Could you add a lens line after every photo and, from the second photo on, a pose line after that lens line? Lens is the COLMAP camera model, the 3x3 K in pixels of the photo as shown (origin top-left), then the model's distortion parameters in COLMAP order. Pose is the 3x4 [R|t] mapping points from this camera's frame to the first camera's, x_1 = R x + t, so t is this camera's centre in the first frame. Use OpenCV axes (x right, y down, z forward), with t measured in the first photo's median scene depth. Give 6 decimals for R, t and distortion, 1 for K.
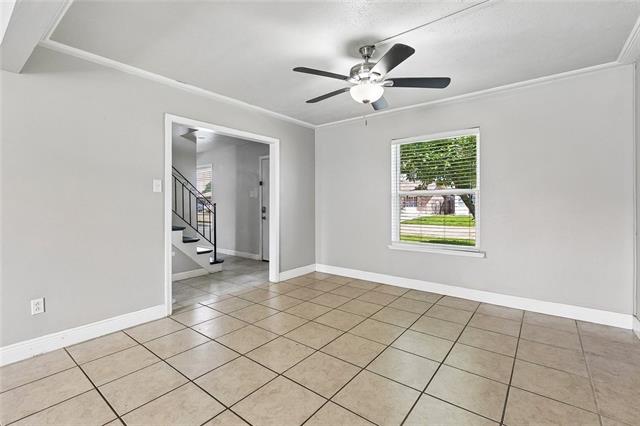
lens RADIAL K [[288.6, 0, 319.5], [0, 288.6, 206.0], [0, 0, 1]] dist [-0.001647, -0.000366]
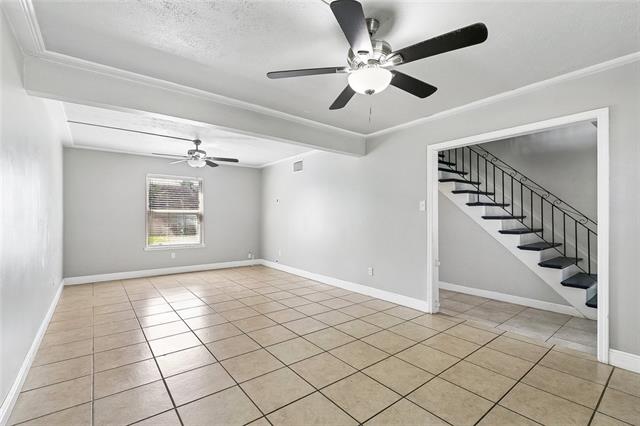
lens RADIAL K [[288.6, 0, 318.8], [0, 288.6, 214.9], [0, 0, 1]] dist [-0.001647, -0.000366]
pose [[-0.243856, -0.002916, -0.969807, 0.758441], [-0.010209, 0.999948, -0.000440, -0.023118], [0.969758, 0.009793, -0.243873, 0.849979]]
